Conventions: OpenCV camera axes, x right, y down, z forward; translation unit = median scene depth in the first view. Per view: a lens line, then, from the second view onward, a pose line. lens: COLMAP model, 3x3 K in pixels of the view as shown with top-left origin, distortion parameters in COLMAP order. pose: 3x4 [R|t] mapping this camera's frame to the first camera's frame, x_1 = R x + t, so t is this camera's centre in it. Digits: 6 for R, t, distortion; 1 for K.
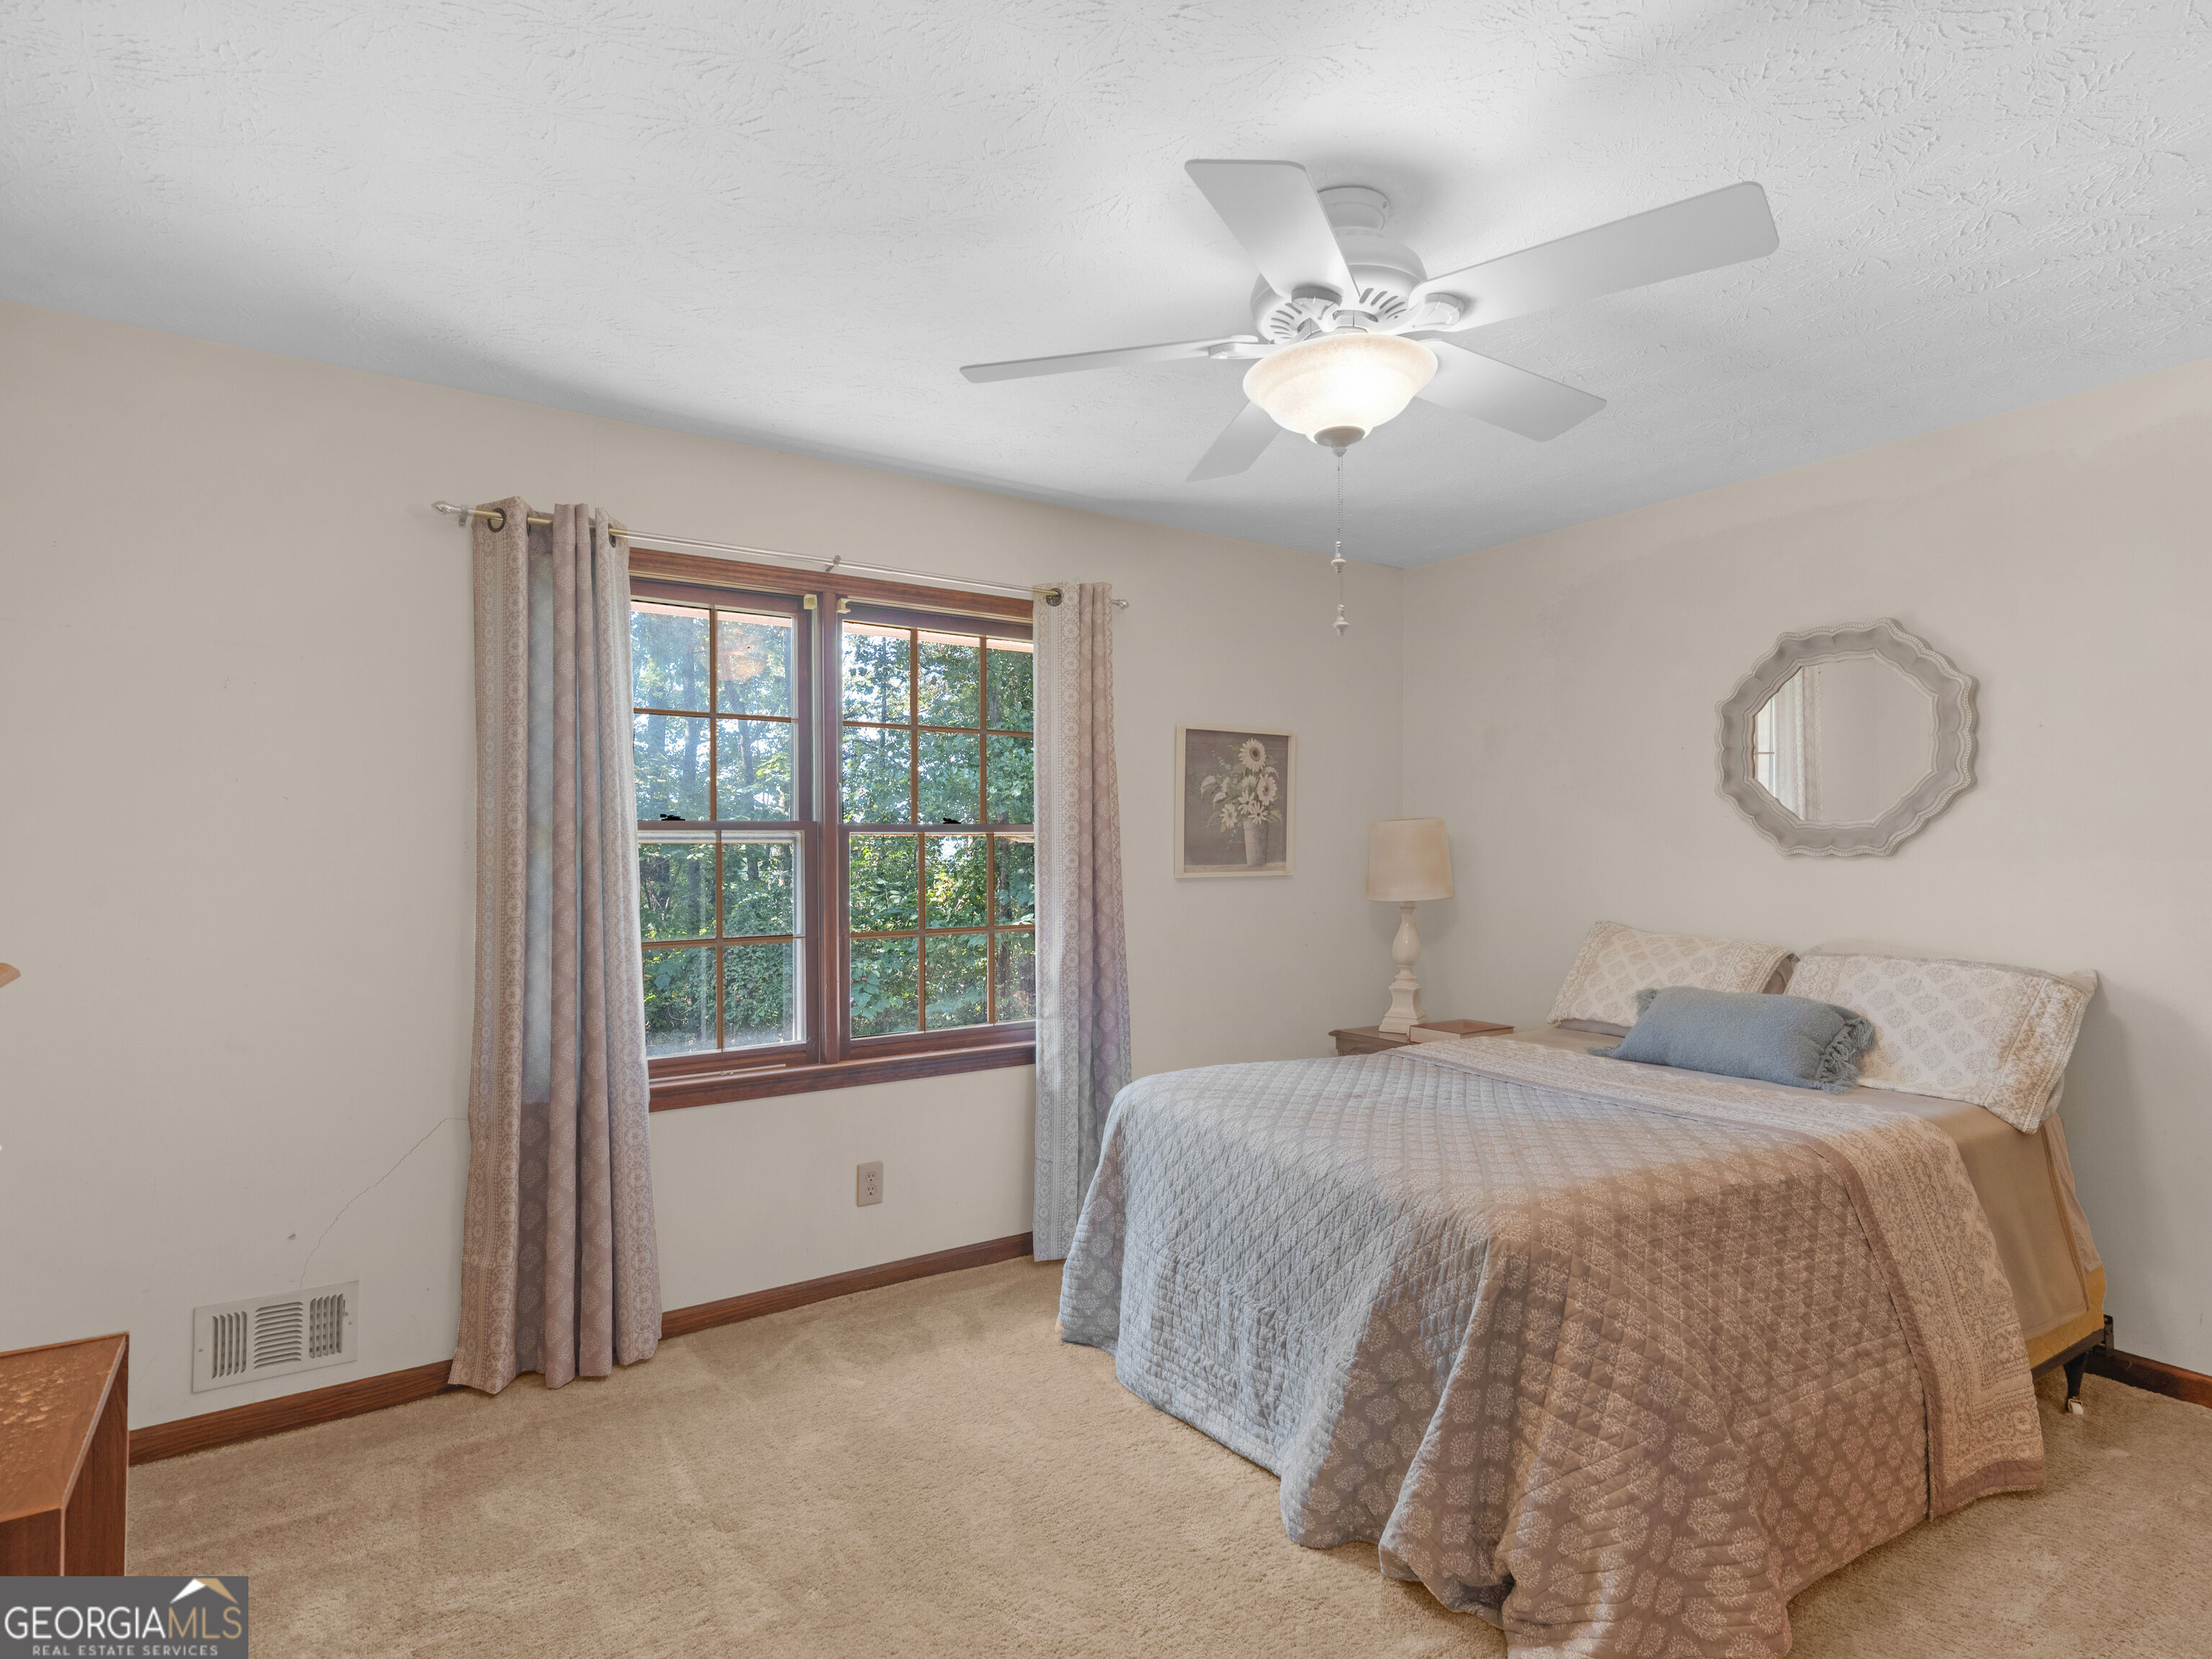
lens RADIAL K [[1113.9, 0, 1106.0], [0, 1113.9, 829.5], [0, 0, 1]] dist [0.000410, 0.000066]
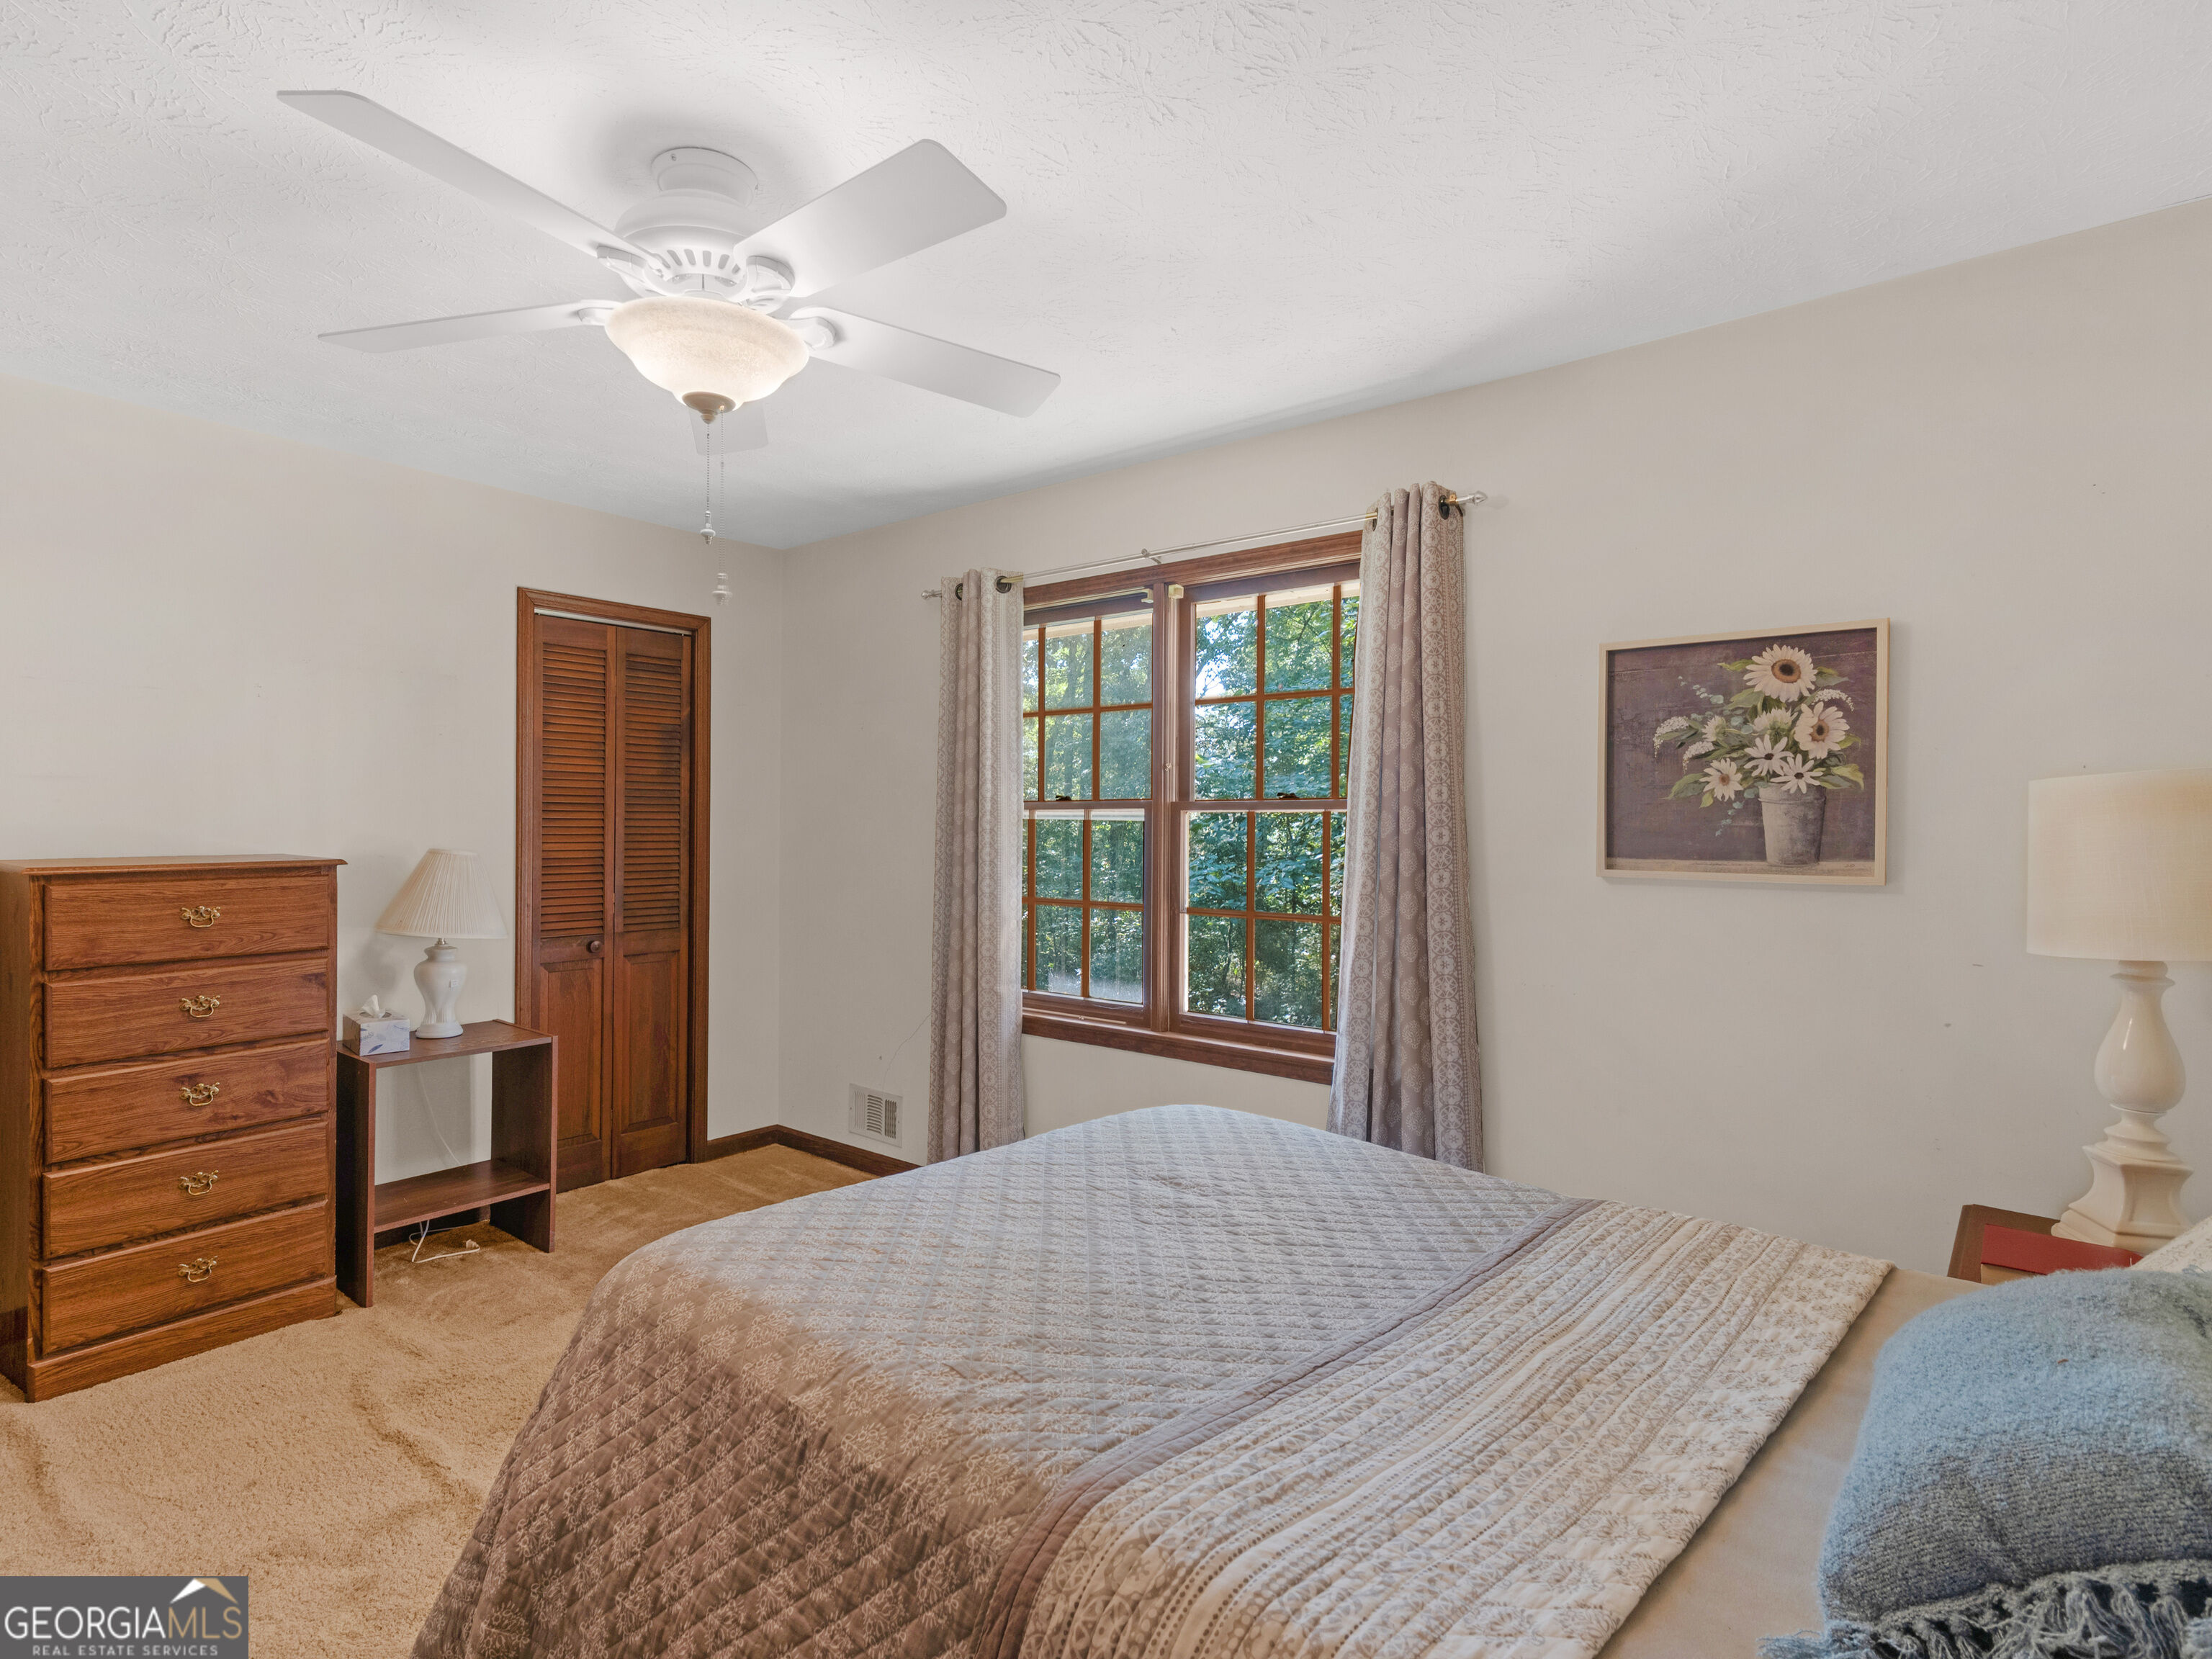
lens RADIAL K [[1113.9, 0, 1106.0], [0, 1113.9, 829.5], [0, 0, 1]] dist [0.000410, 0.000066]
pose [[0.319848, 0.004413, -0.947459, 0.593211], [0.001117, 0.999987, 0.005035, 0.011643], [0.947468, -0.002669, 0.319839, 0.500567]]
